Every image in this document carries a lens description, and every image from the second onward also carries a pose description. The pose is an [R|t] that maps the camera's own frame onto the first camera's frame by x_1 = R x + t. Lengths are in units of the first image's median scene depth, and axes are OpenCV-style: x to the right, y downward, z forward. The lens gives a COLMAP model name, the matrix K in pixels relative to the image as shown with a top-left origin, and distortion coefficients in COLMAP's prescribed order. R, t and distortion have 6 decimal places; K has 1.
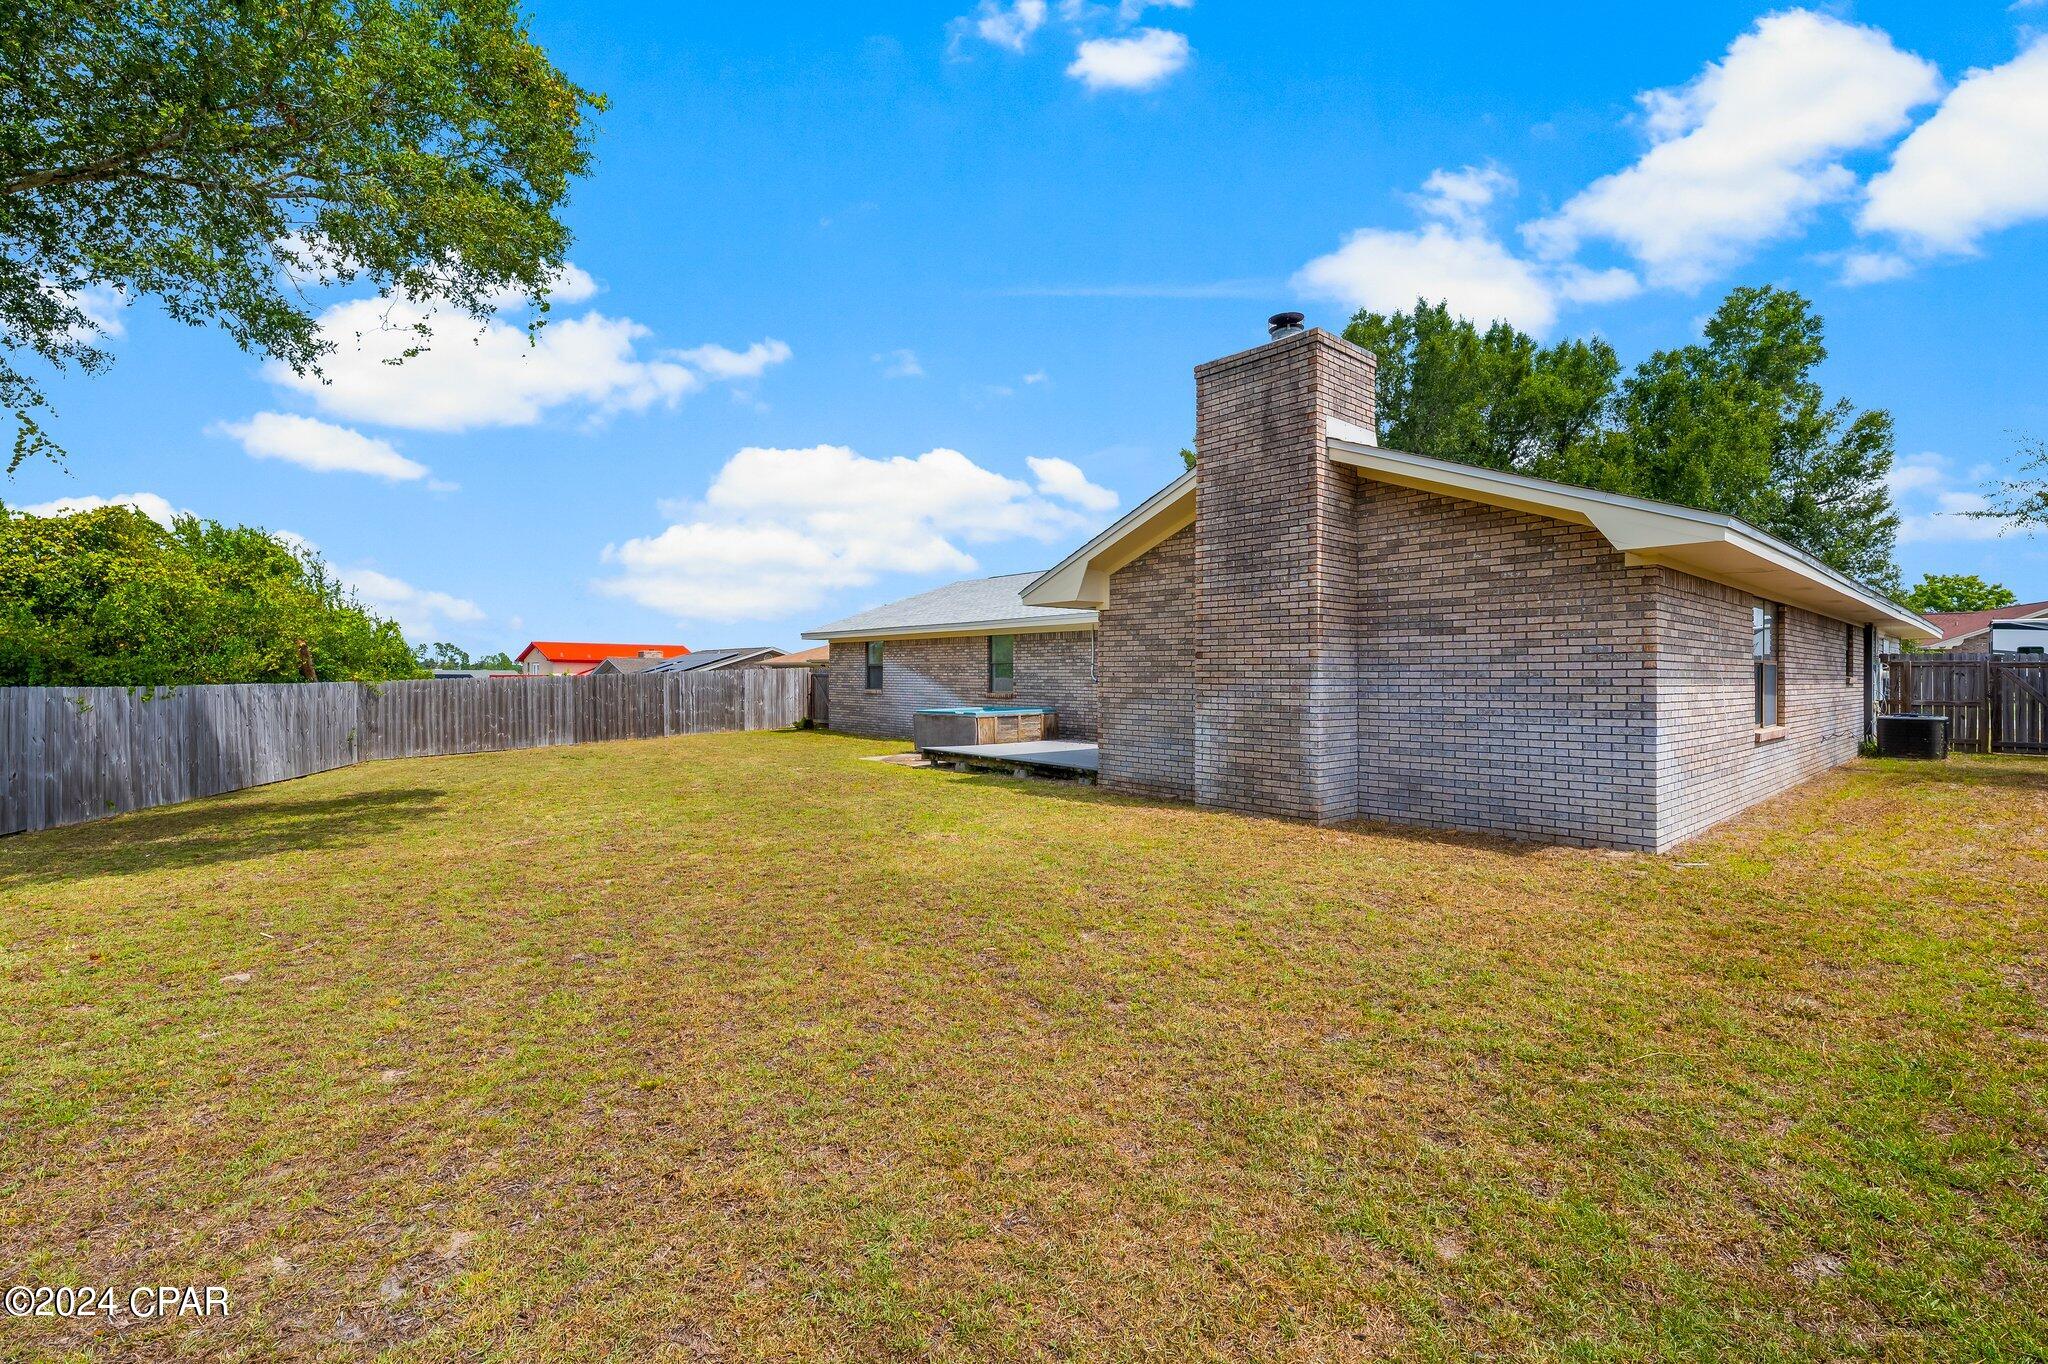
lens RADIAL K [[895.5, 0, 1019.1], [0, 895.5, 677.2], [0, 0, 1]] dist [0.000255, -0.000157]
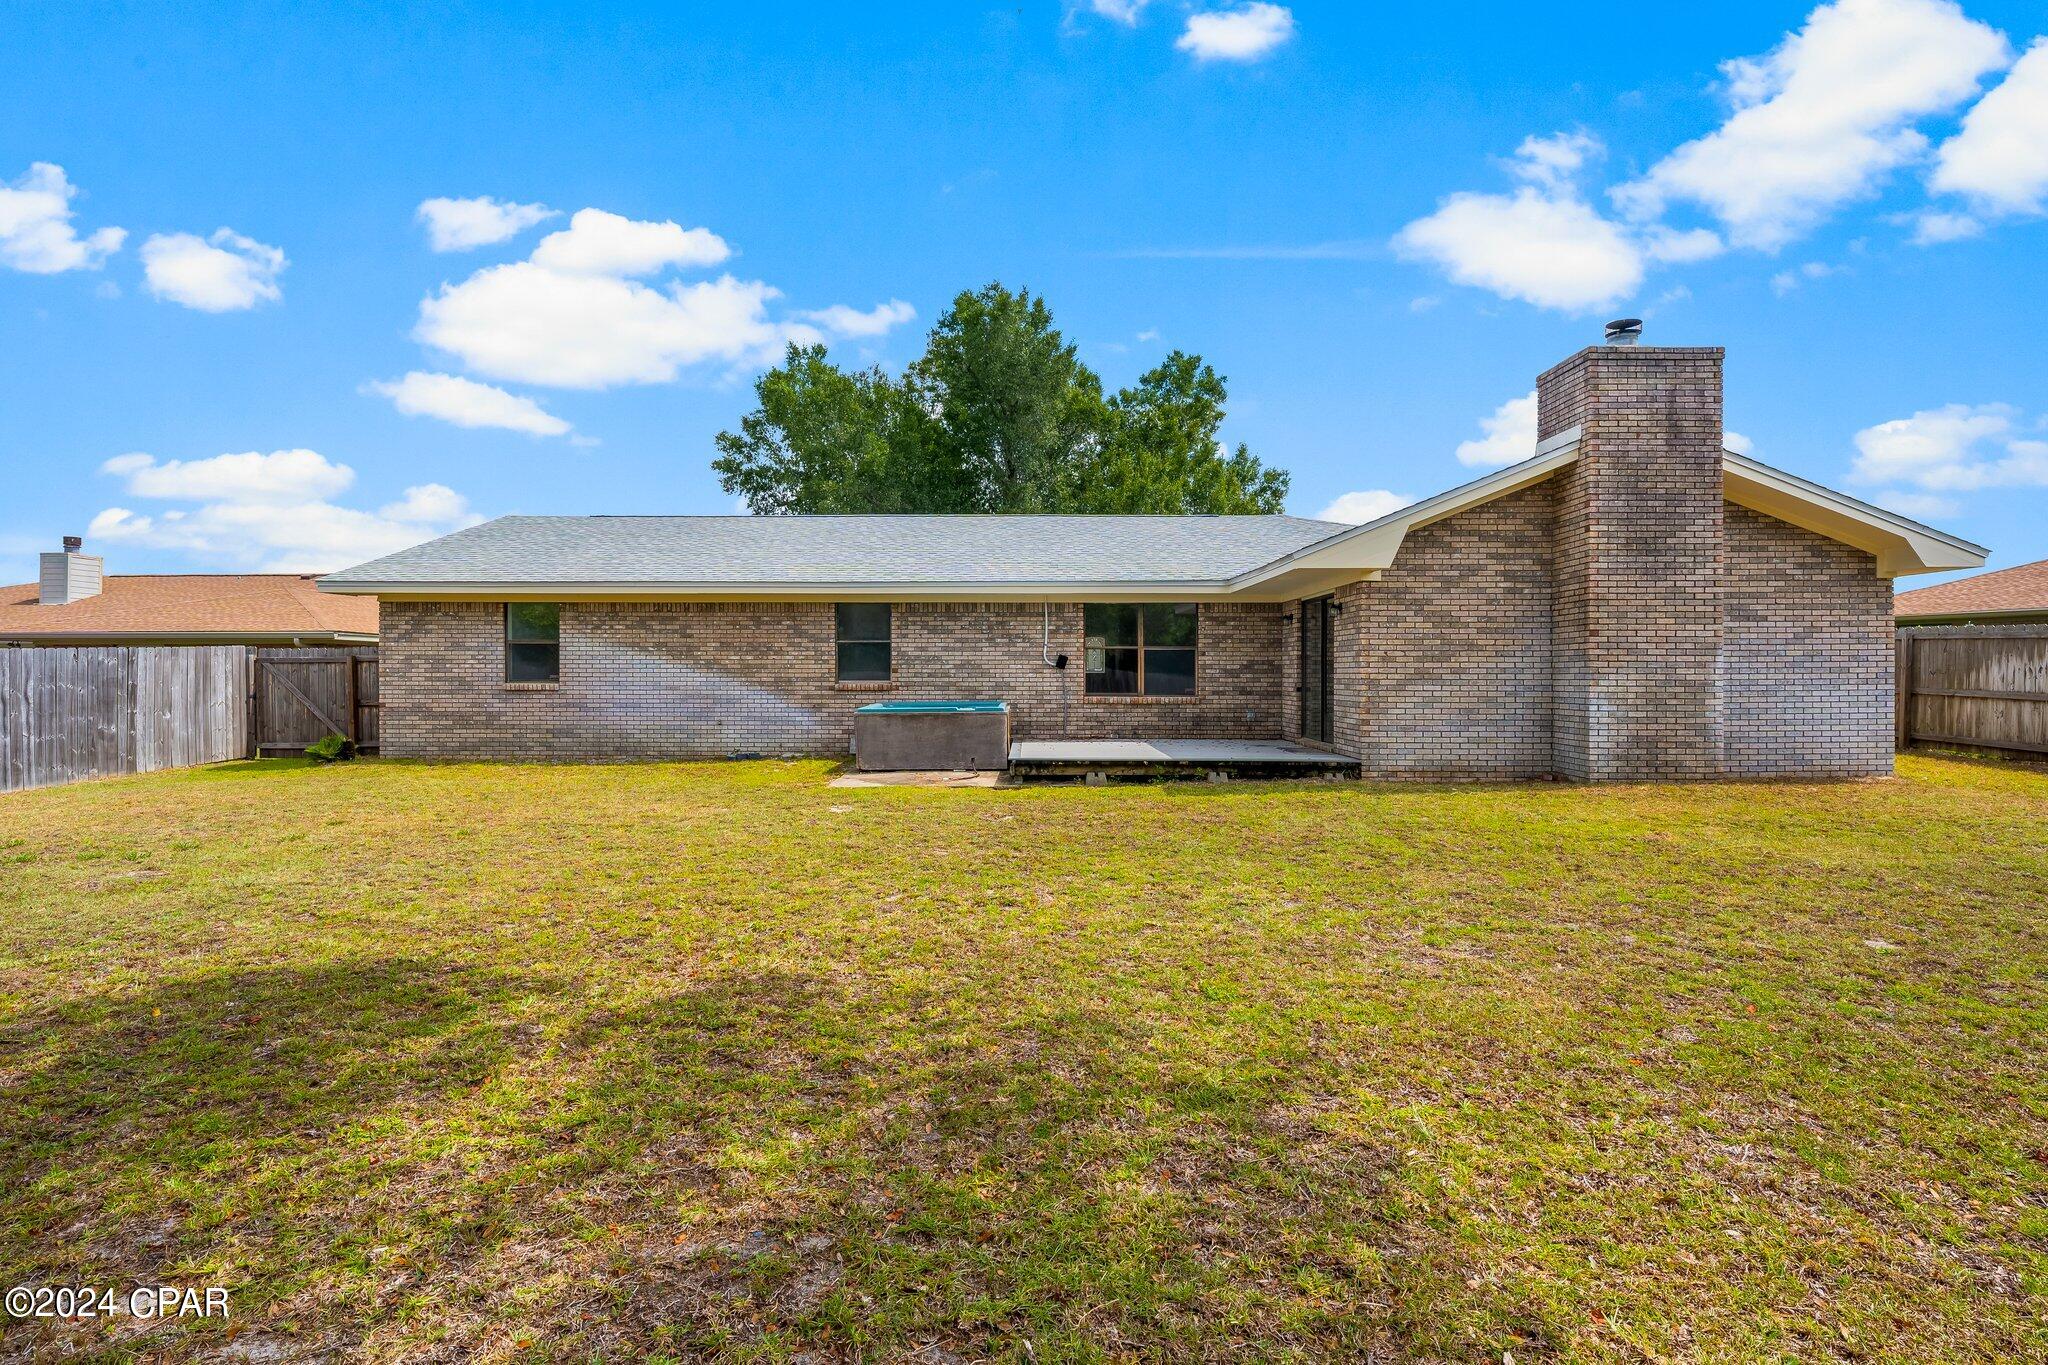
lens RADIAL K [[985.6, 0, 1028.3], [0, 985.6, 681.4], [0, 0, 1]] dist [-0.001023, -0.000400]
pose [[0.650246, -0.009031, 0.759670, -0.844937], [0.003109, 0.999953, 0.009226, 0.014231], [-0.759717, -0.003637, 0.650244, 0.604453]]
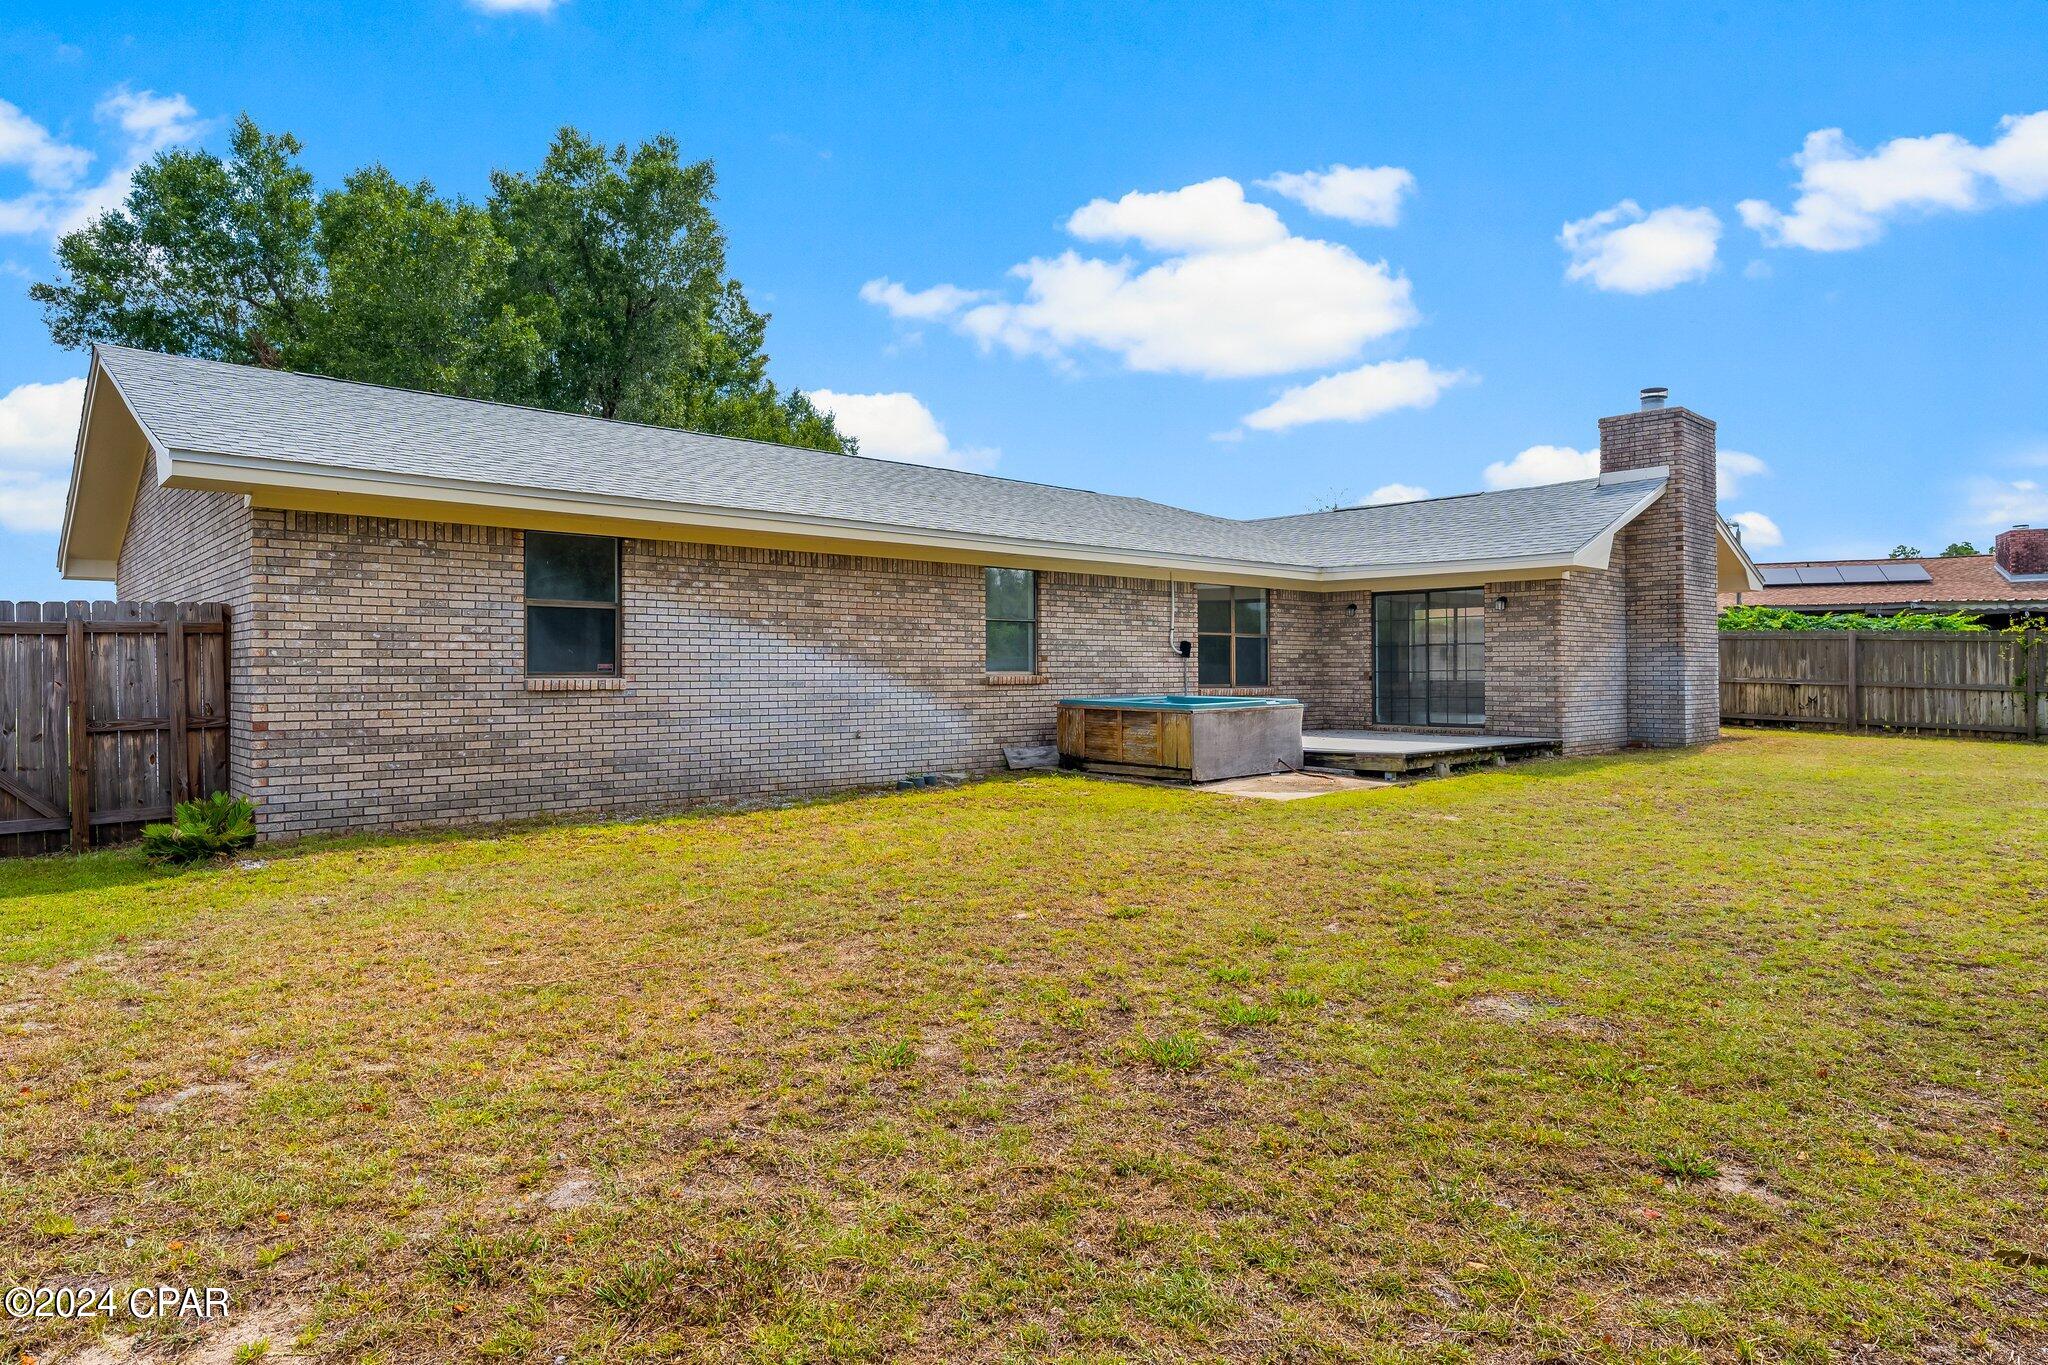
lens RADIAL K [[1143.3, 0, 1021.7], [0, 1143.3, 661.3], [0, 0, 1]] dist [-0.007760, -0.000461]
pose [[-0.037570, 0.004886, 0.999282, -1.124348], [0.004863, 0.999977, -0.004707, 0.019453], [-0.999282, 0.004682, -0.037592, 1.607591]]
